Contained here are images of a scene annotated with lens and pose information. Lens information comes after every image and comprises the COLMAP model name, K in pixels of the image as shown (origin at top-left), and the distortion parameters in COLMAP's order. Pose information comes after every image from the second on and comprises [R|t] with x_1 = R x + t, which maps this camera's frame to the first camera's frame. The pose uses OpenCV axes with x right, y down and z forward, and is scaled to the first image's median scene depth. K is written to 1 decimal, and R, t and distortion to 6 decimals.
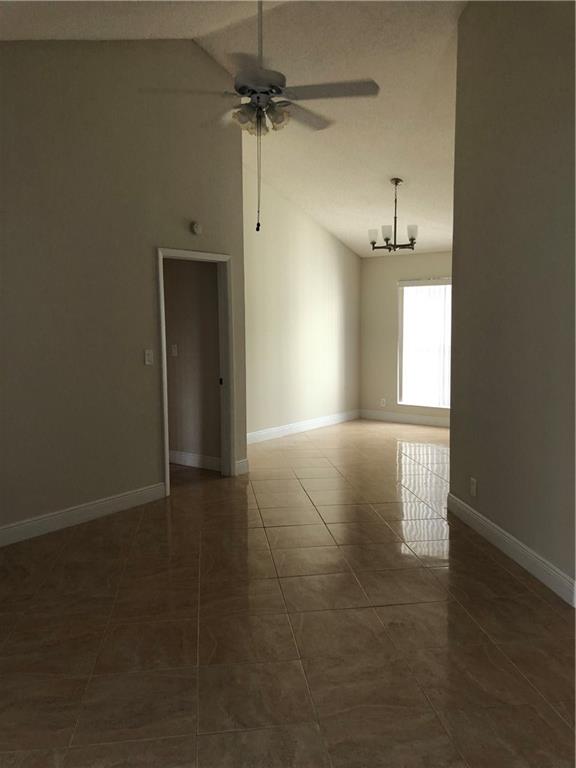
lens RADIAL K [[628.9, 0, 281.8], [0, 628.9, 380.5], [0, 0, 1]] dist [0.061433, -0.099047]
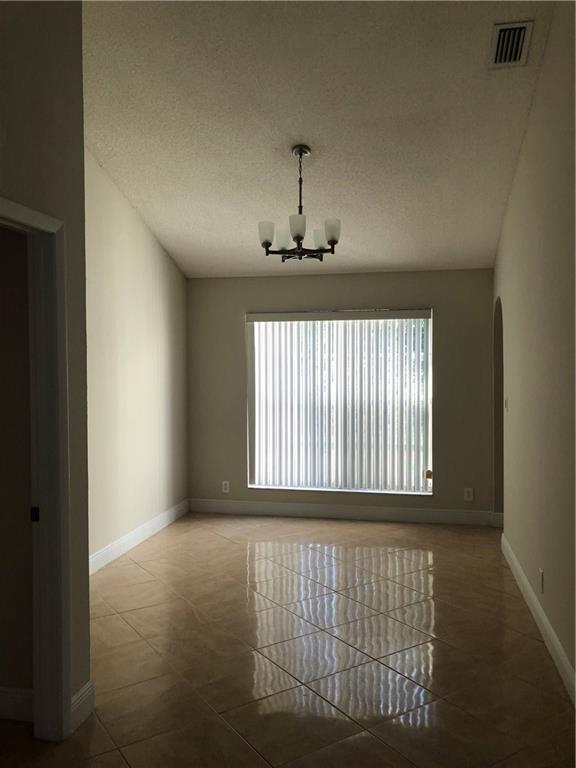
lens RADIAL K [[628.9, 0, 281.8], [0, 628.9, 380.5], [0, 0, 1]] dist [0.061433, -0.099047]
pose [[0.899679, -0.009046, 0.436459, -0.110004], [0.041480, 0.997033, -0.064839, -0.044390], [-0.434577, 0.076439, 0.897385, 0.446496]]
